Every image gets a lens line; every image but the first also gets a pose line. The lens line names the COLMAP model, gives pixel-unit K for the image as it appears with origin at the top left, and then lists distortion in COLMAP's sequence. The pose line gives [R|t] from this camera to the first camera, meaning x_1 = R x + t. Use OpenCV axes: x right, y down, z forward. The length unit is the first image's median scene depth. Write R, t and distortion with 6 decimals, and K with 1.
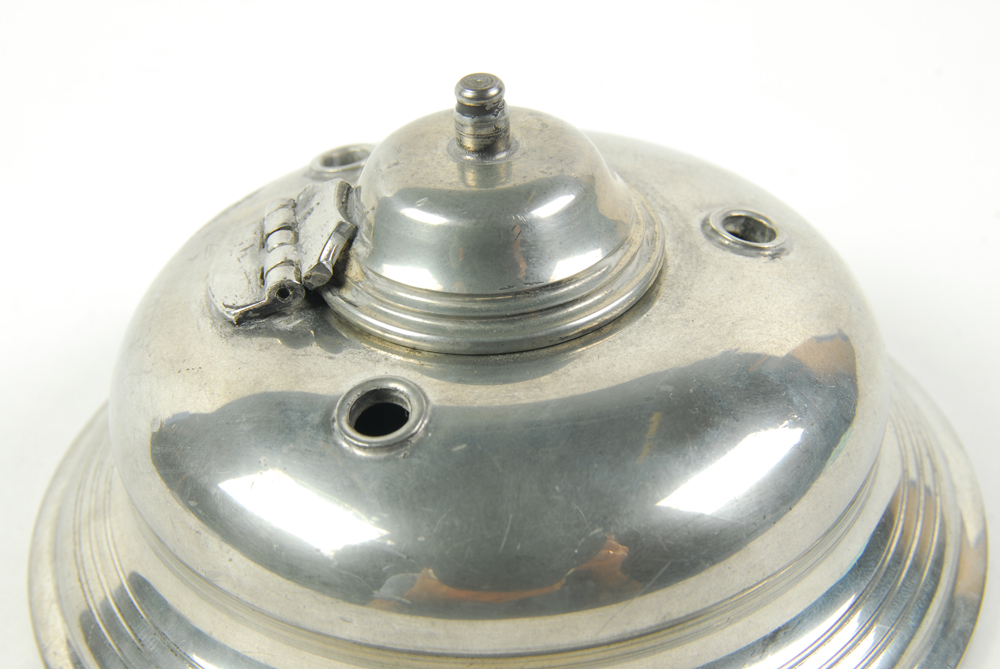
lens RADIAL K [[1627.7, 0, 523.7], [0, 1627.7, 326.0], [0, 0, 1]] dist [-0.201168, 0.000000]
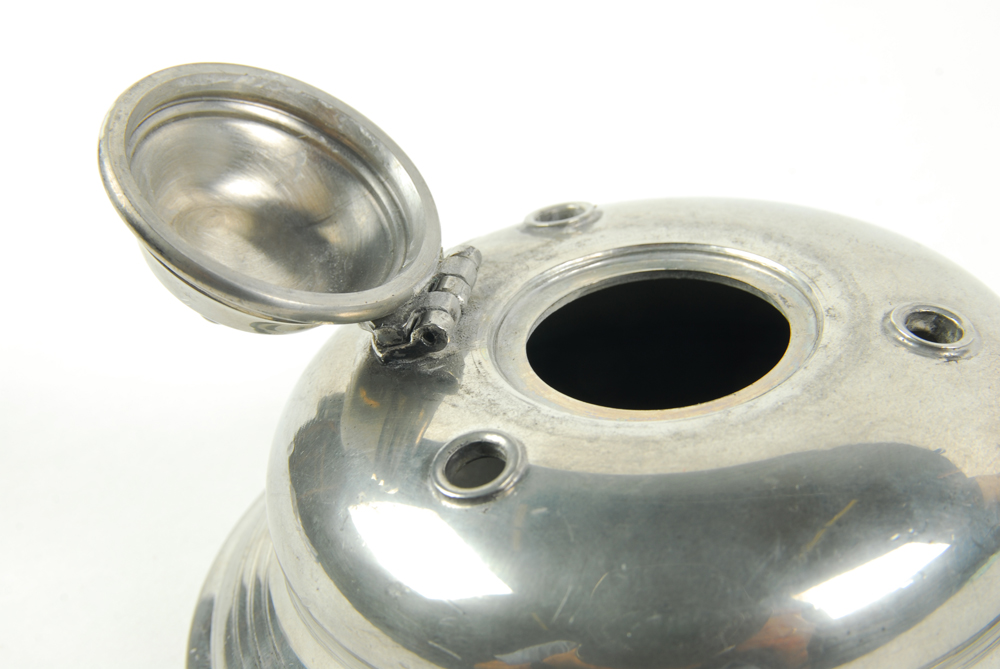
lens RADIAL K [[1627.7, 0, 499.3], [0, 1627.7, 333.8], [0, 0, 1]] dist [-0.201168, 0.000000]
pose [[0.942094, 0.111574, -0.316242, 0.215423], [-0.124471, 0.992005, -0.020810, -0.006636], [0.311392, 0.058968, 0.948450, 0.057775]]
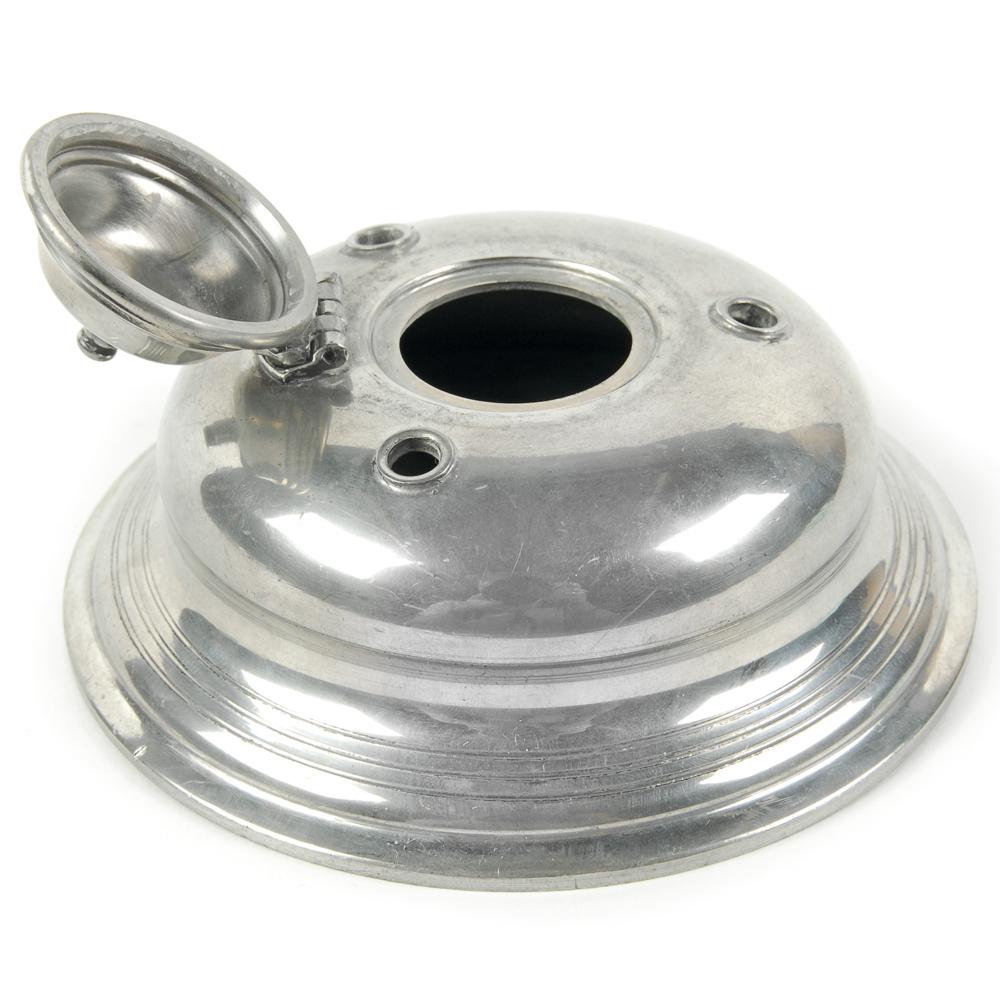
lens RADIAL K [[2510.2, 0, 500.4], [0, 2510.2, 500.1], [0, 0, 1]] dist [-0.086478, 0.000000]
pose [[0.998985, 0.036930, -0.025807, 0.019976], [-0.036884, 0.999317, 0.002264, 0.073077], [0.025873, -0.001310, 0.999664, -0.753561]]
